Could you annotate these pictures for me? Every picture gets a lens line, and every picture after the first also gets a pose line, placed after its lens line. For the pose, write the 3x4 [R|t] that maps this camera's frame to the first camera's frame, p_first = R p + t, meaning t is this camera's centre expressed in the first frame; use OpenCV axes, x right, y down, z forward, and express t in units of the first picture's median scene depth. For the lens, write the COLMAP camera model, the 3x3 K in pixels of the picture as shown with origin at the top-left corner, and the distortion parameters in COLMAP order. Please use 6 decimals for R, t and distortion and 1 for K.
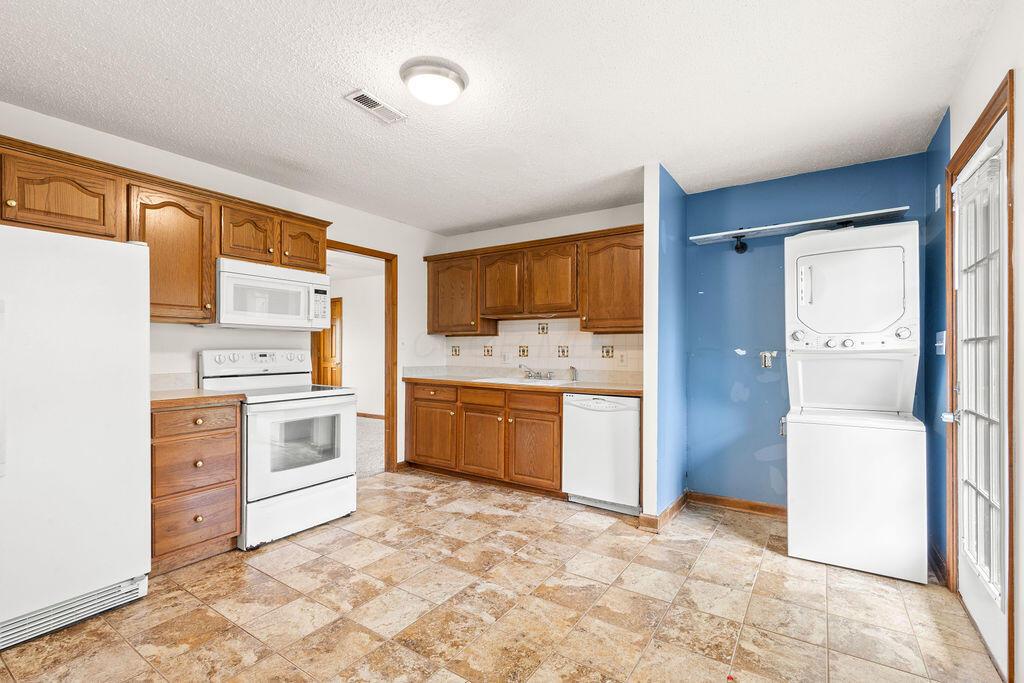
lens RADIAL K [[462.3, 0, 512.5], [0, 462.3, 355.8], [0, 0, 1]] dist [0.004979, 0.002649]
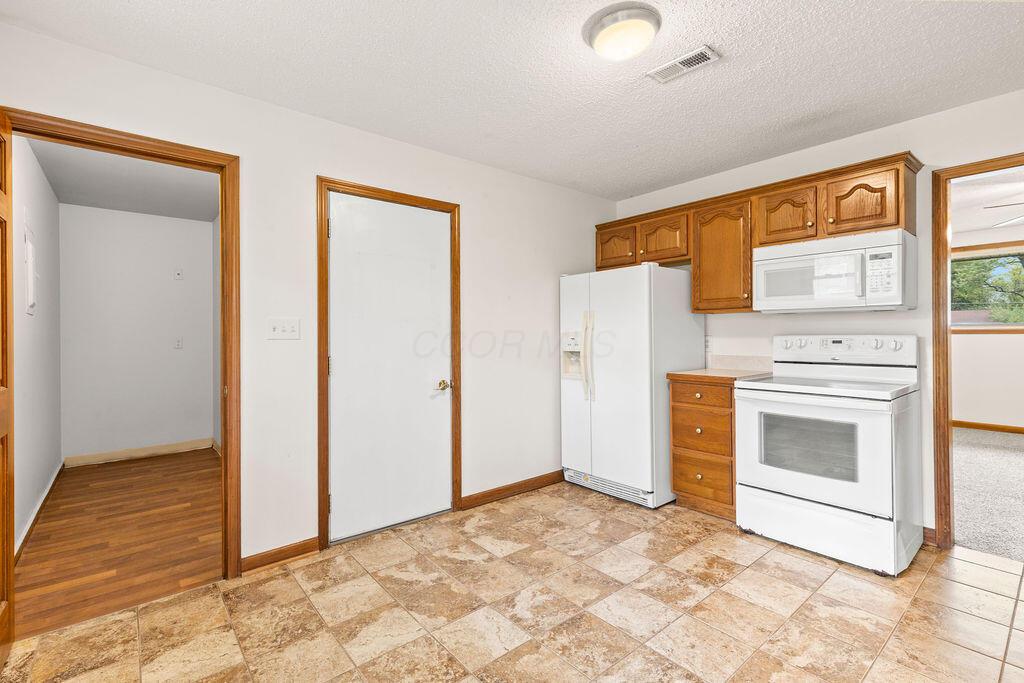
lens RADIAL K [[462.3, 0, 511.8], [0, 462.3, 333.3], [0, 0, 1]] dist [0.004979, 0.002649]
pose [[-0.272896, -0.000002, -0.962044, 0.499409], [-0.010216, 0.999944, 0.002896, -0.013740], [0.961989, 0.010618, -0.272880, 0.700593]]
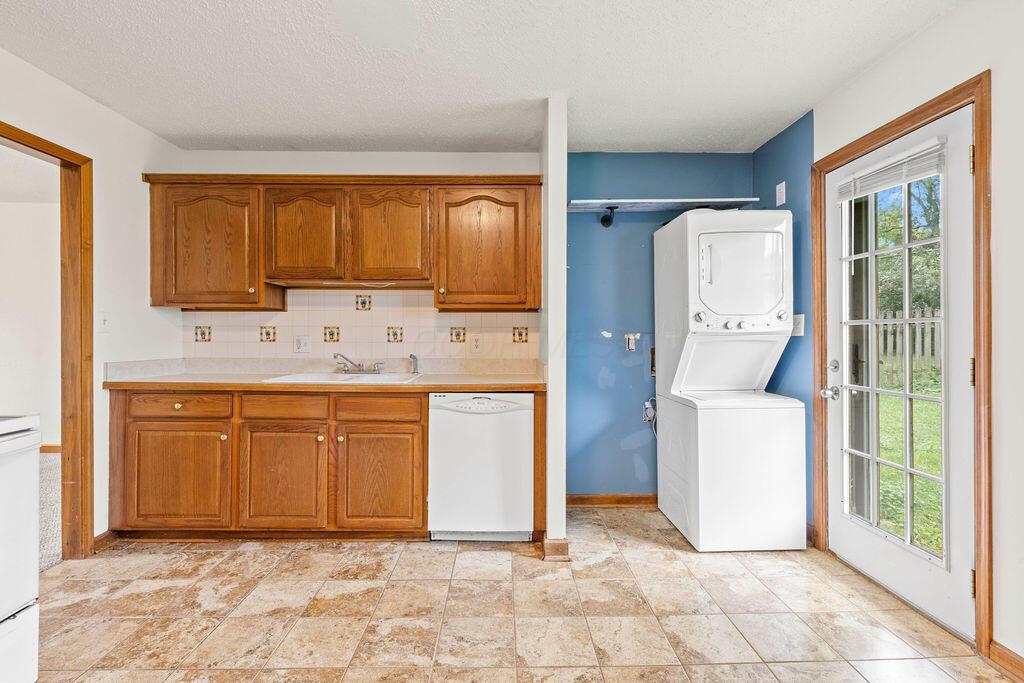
lens RADIAL K [[462.3, 0, 459.4], [0, 462.3, 339.4], [0, 0, 1]] dist [0.004979, 0.002649]
pose [[0.828573, -0.009393, 0.559802, -0.266814], [0.008676, 0.999955, 0.003937, -0.004199], [-0.559814, 0.001595, 0.828617, 0.404129]]
